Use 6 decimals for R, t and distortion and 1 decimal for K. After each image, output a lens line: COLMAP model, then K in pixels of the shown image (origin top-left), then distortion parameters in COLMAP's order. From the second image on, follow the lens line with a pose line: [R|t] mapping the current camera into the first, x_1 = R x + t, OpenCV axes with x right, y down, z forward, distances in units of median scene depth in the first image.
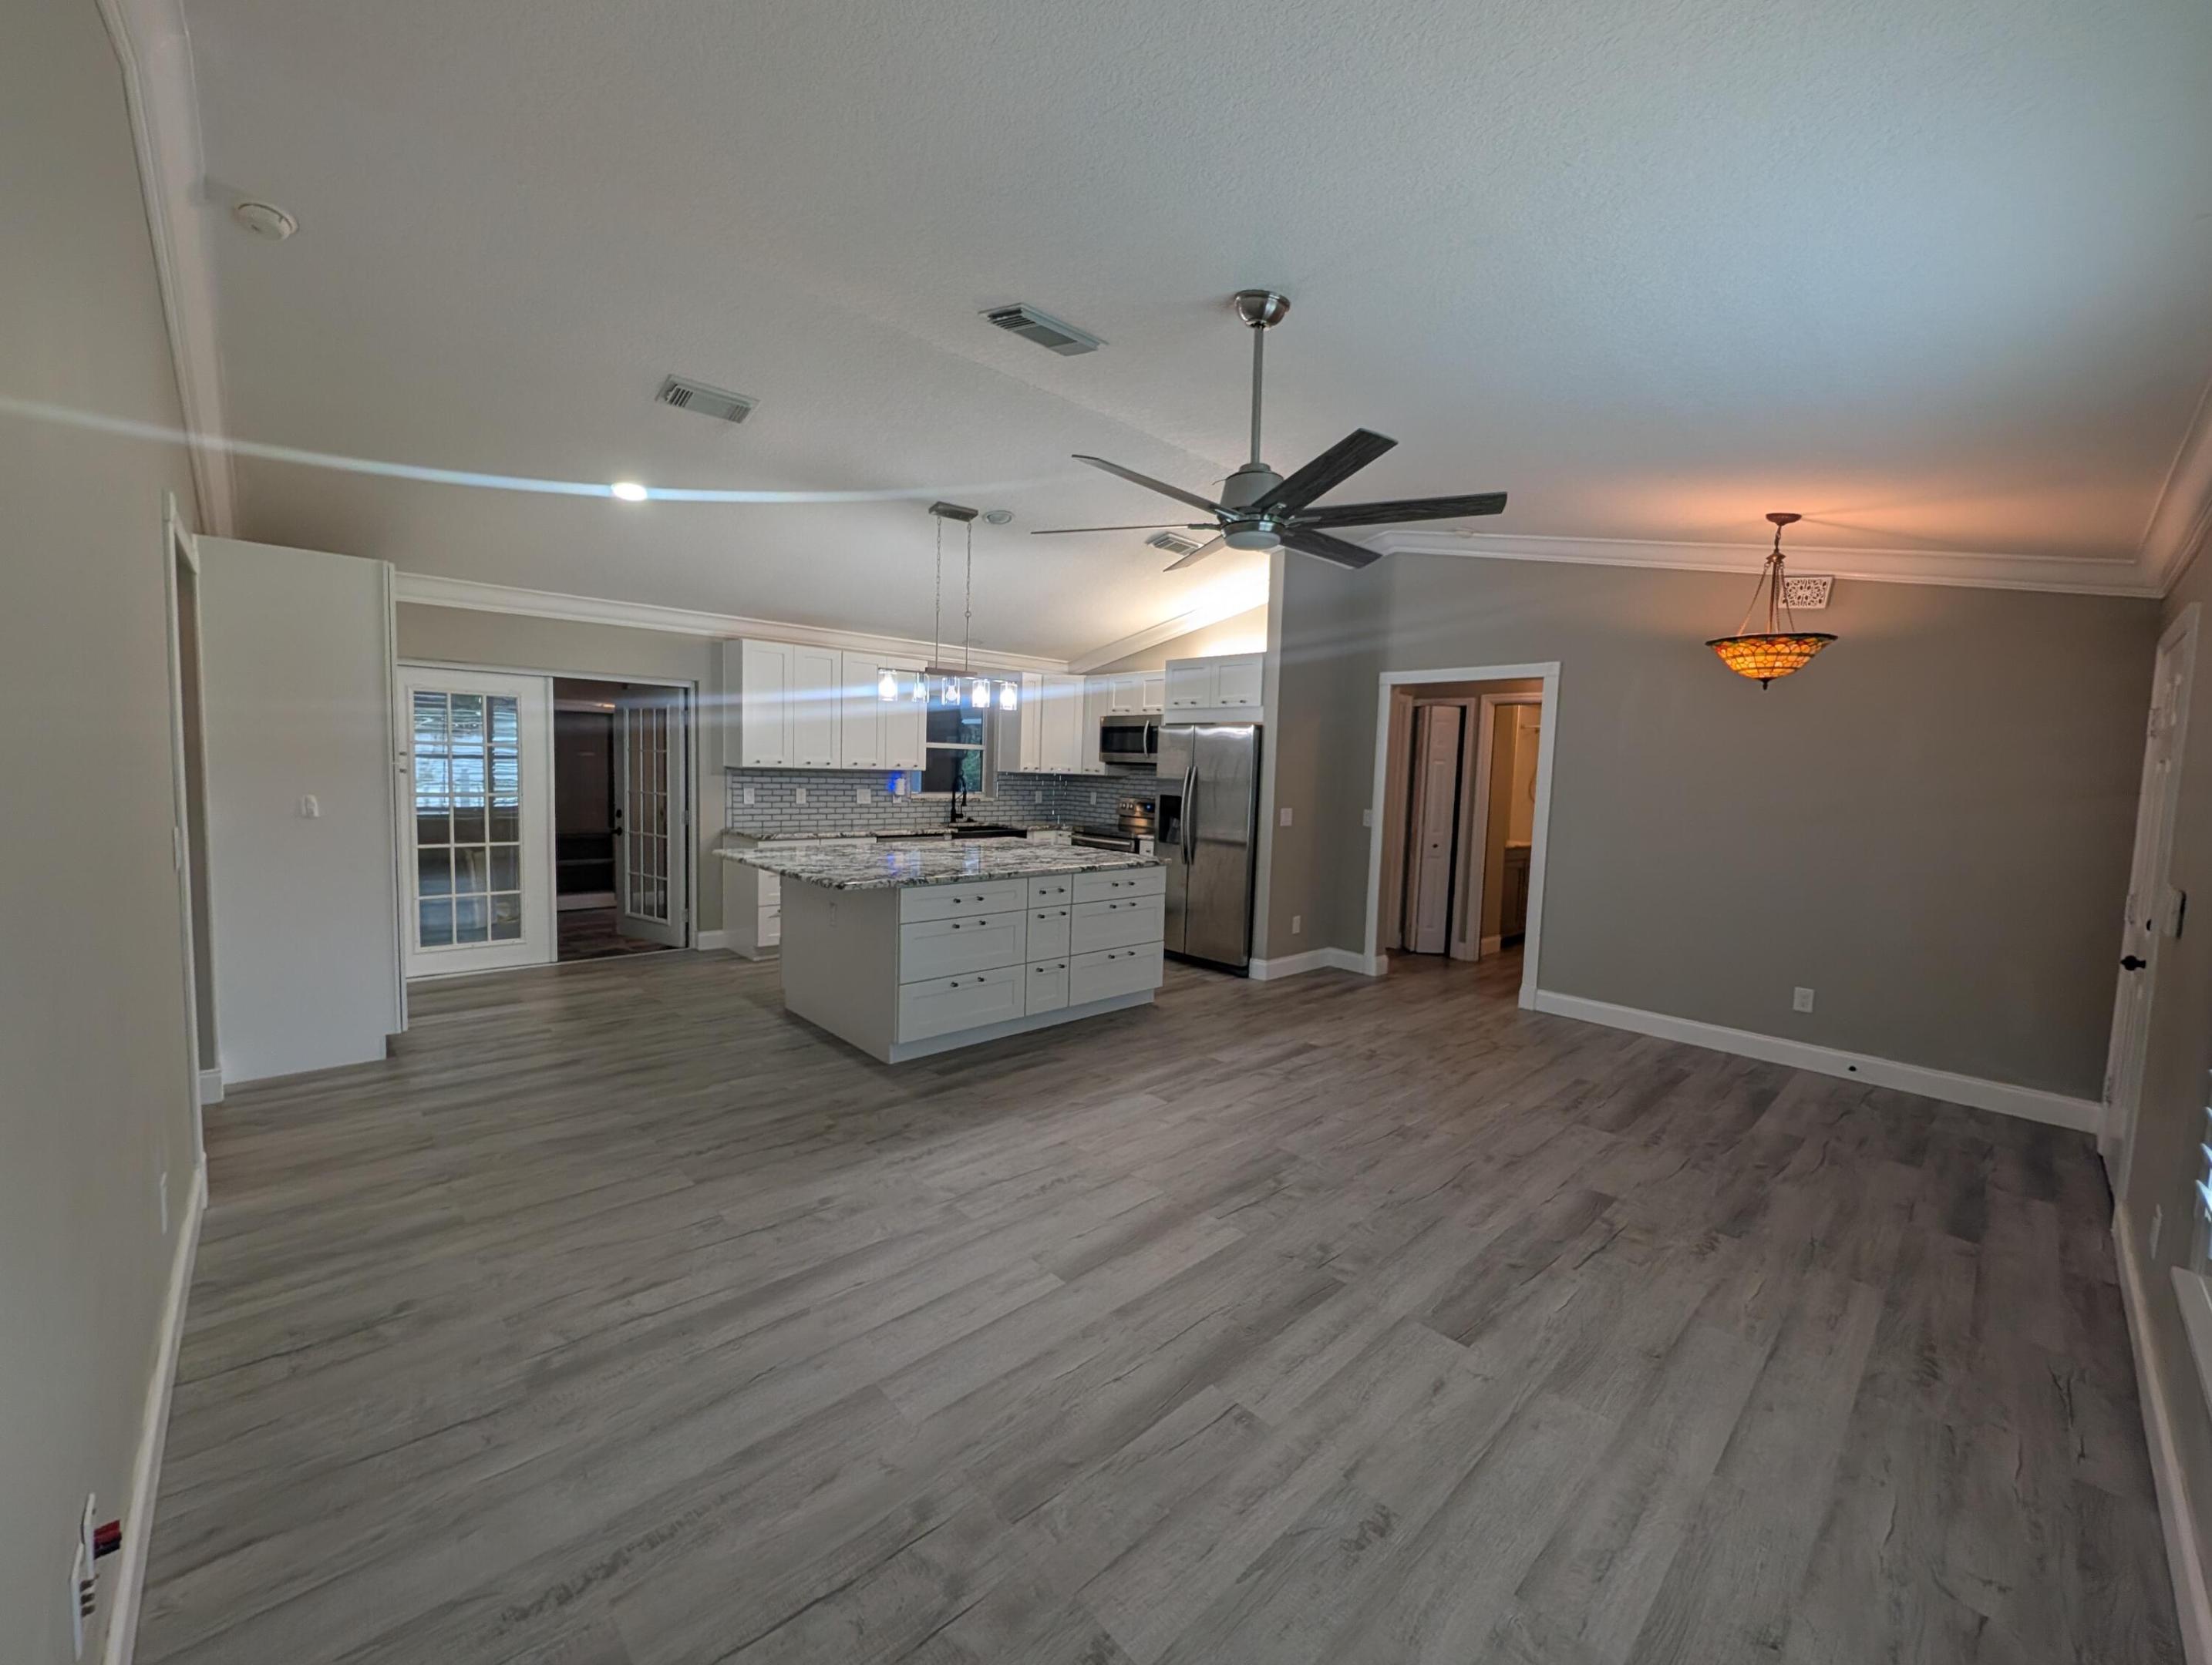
lens RADIAL K [[884.9, 0, 1106.0], [0, 884.9, 832.5], [0, 0, 1]] dist [0.002286, 0.000325]
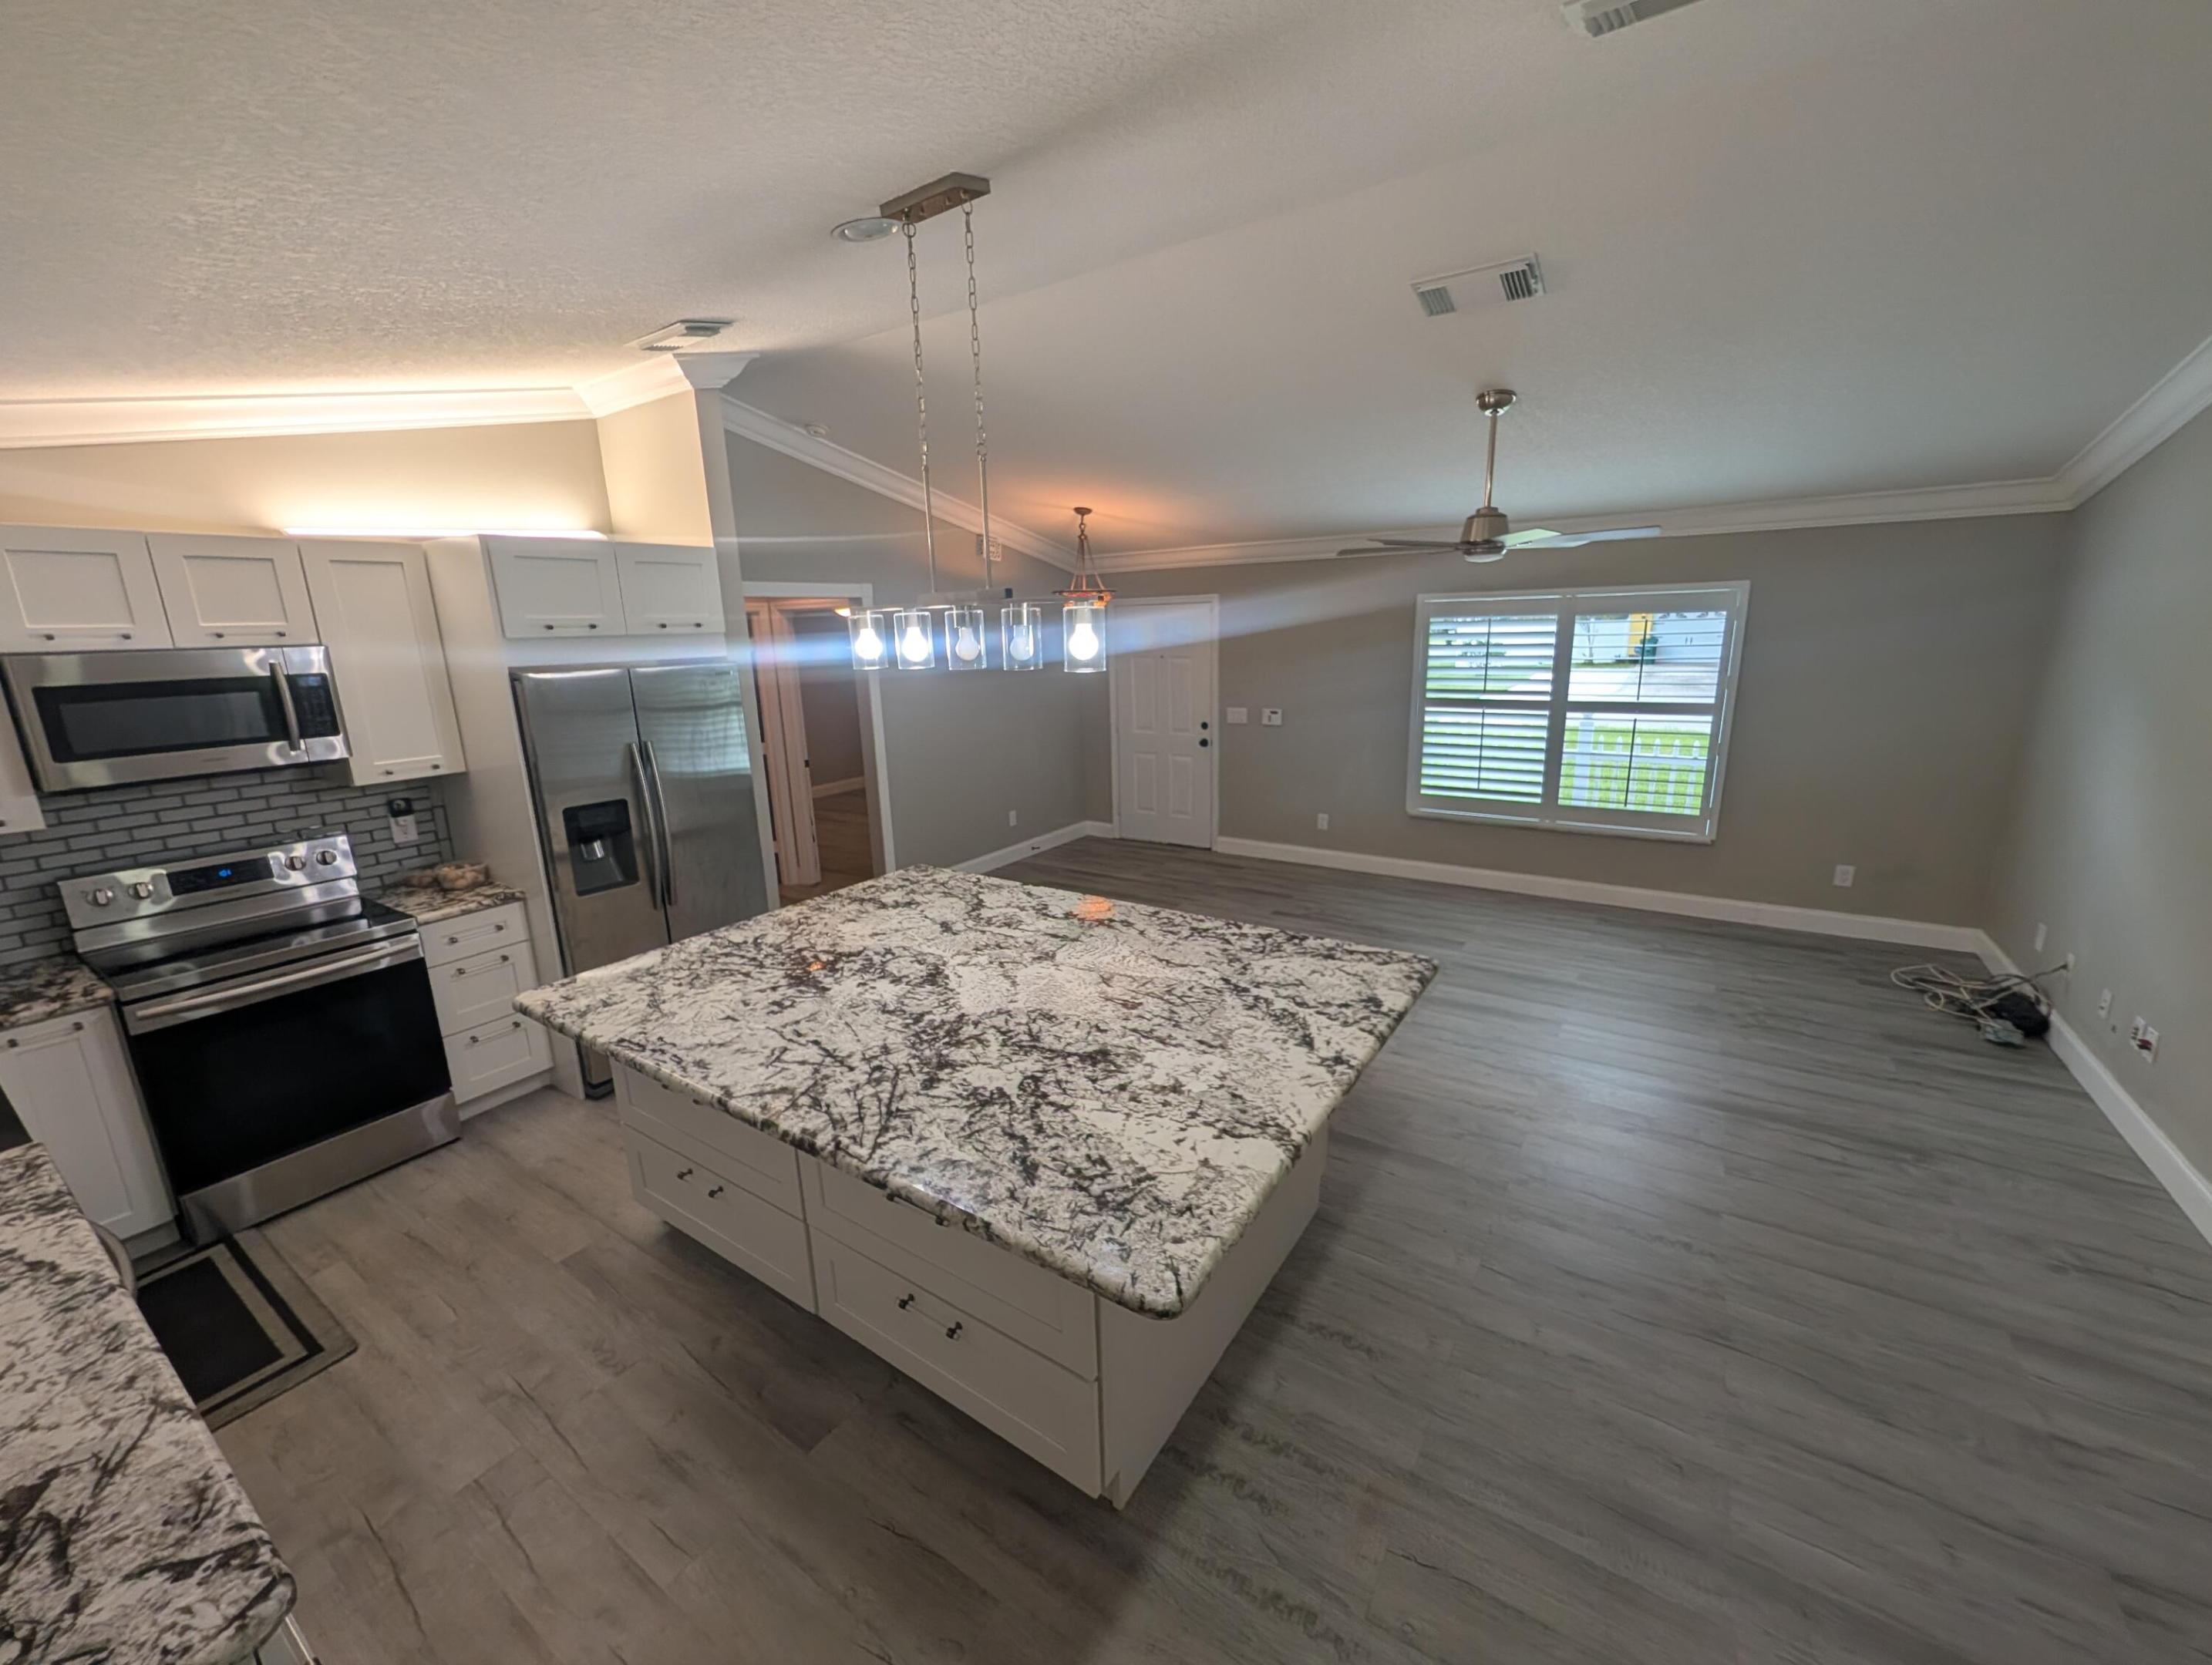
lens RADIAL K [[865.3, 0, 1111.6], [0, 865.3, 829.2], [0, 0, 1]] dist [-0.001067, 0.000771]
pose [[-0.232244, -0.249278, 0.940172, -1.000864], [0.094562, 0.956236, 0.276896, -0.287117], [-0.968050, 0.153212, -0.198507, 1.626568]]
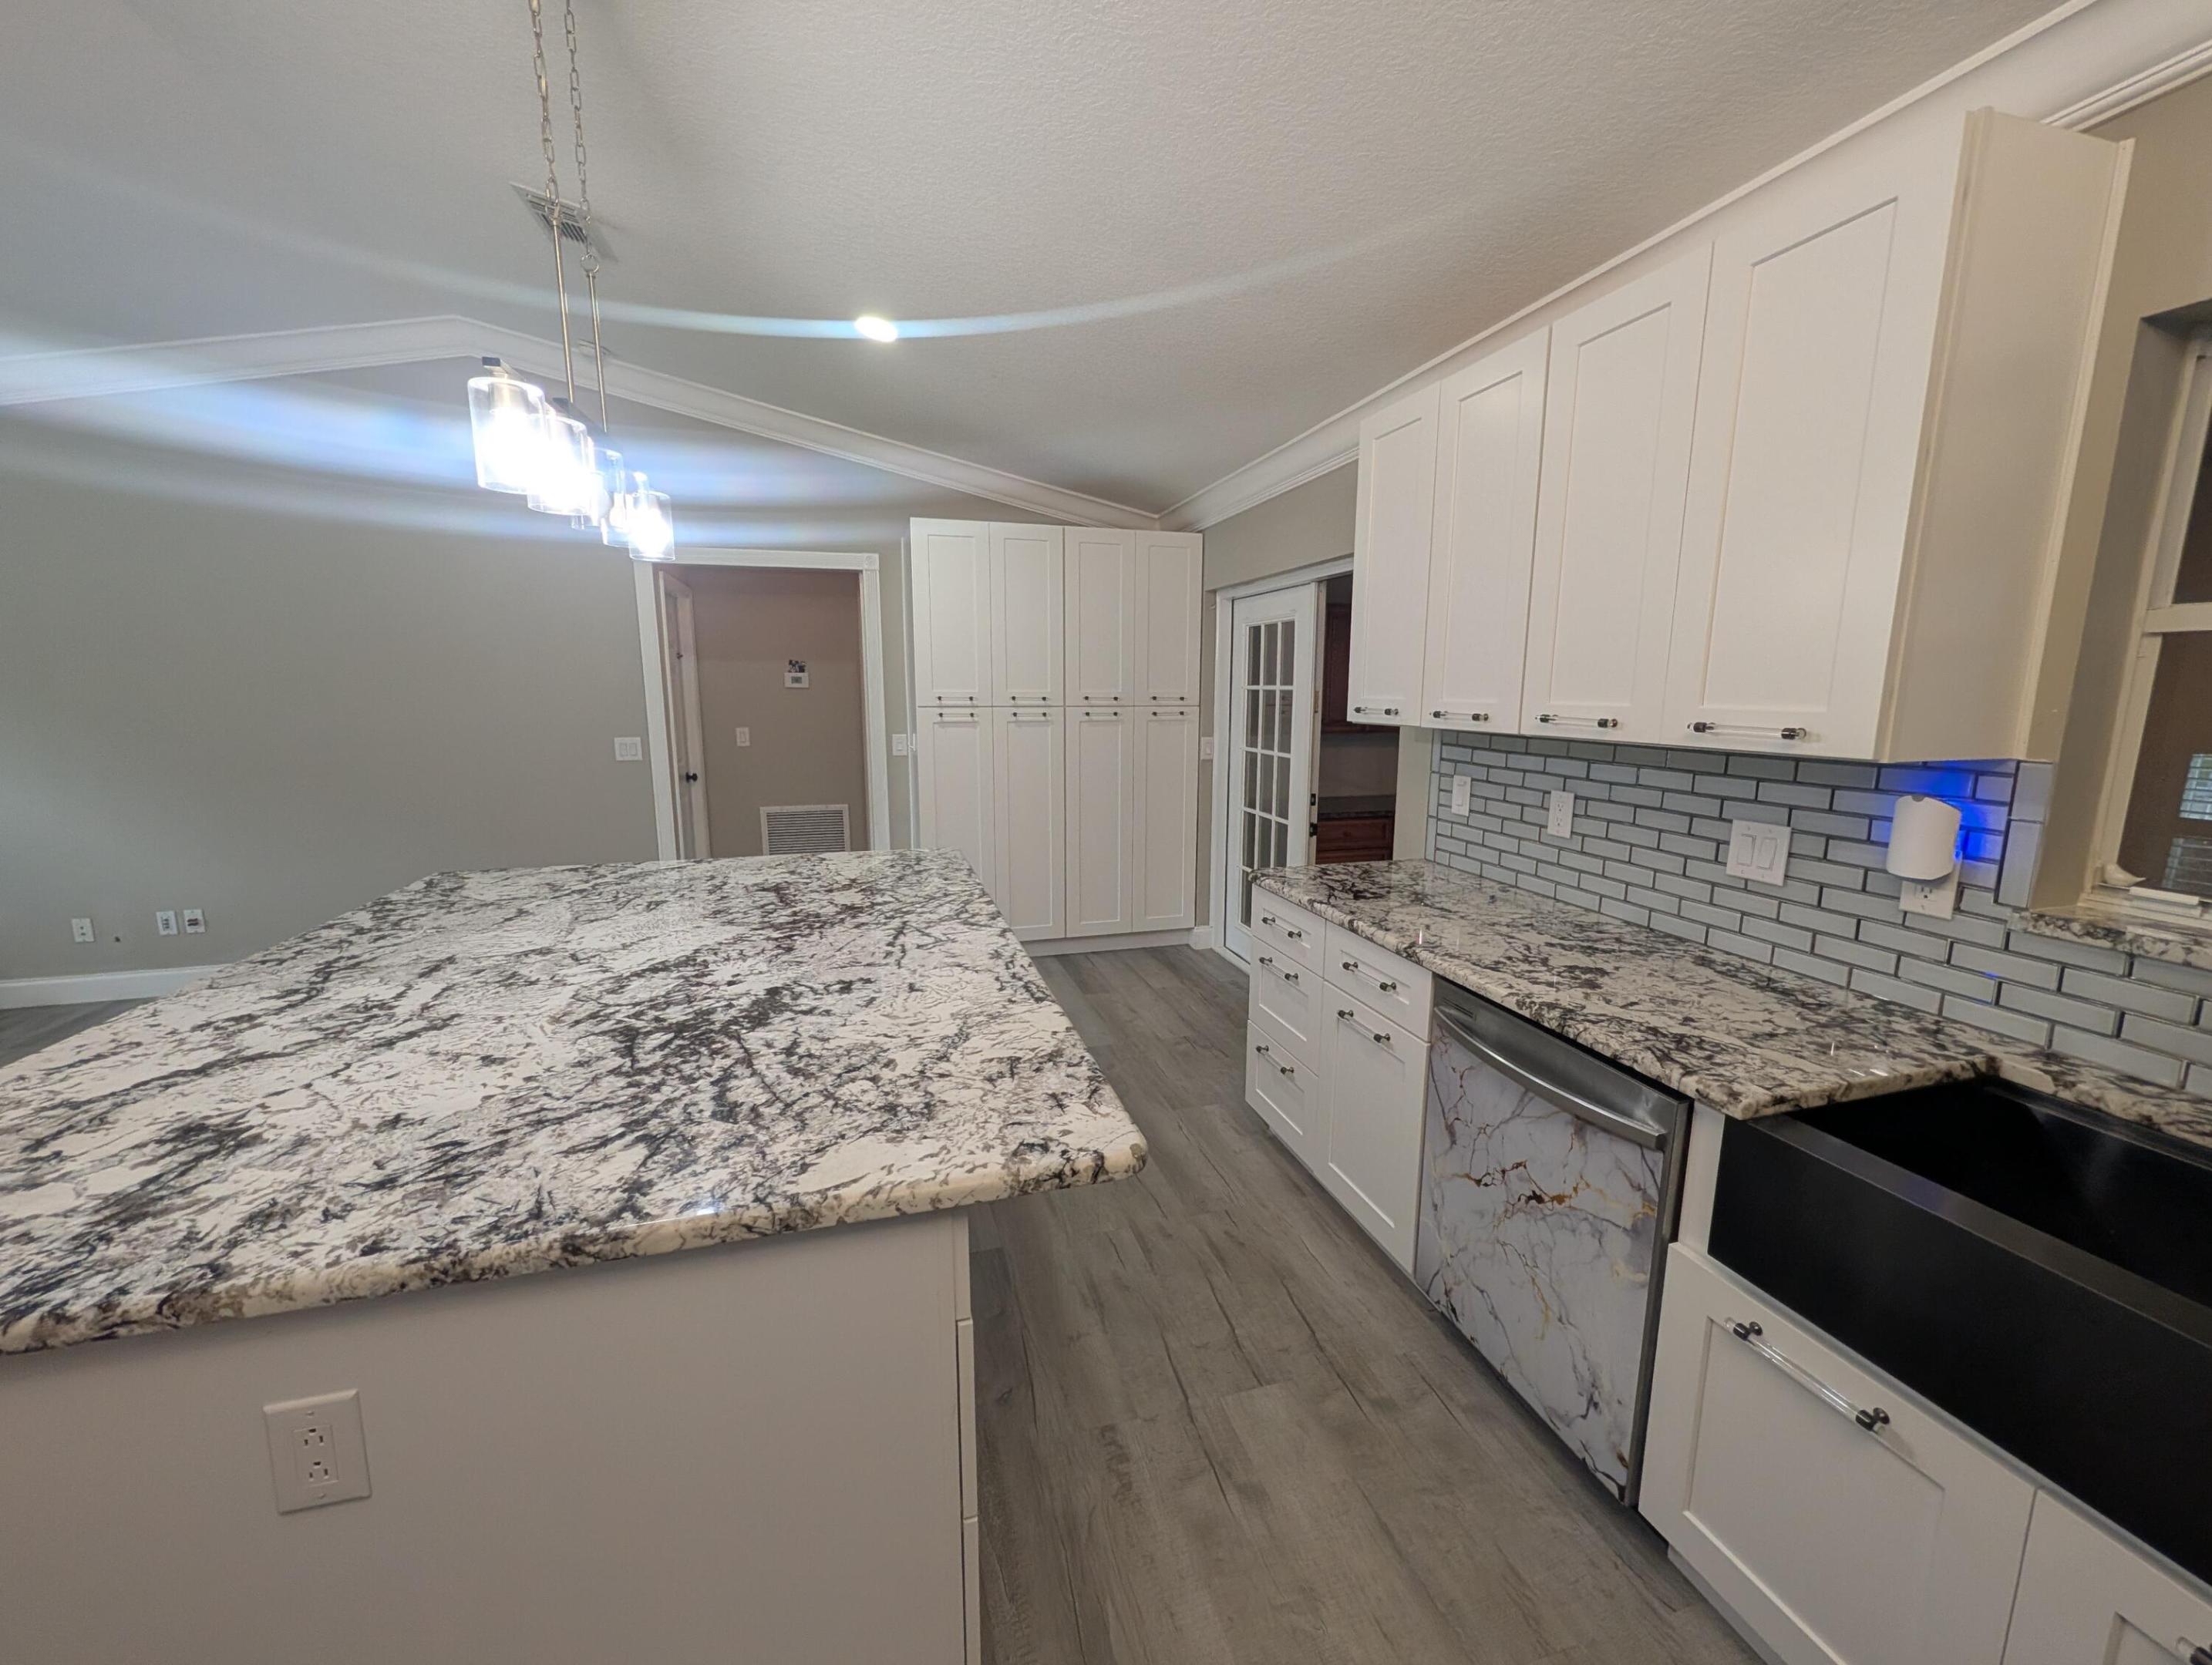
lens RADIAL K [[873.8, 0, 1102.3], [0, 873.8, 831.6], [0, 0, 1]] dist [0.001823, 0.000116]
pose [[-0.457603, 0.113694, -0.881858, 0.078013], [-0.087202, 0.981272, 0.171761, -0.164163], [0.884870, 0.155498, -0.439119, 2.117486]]
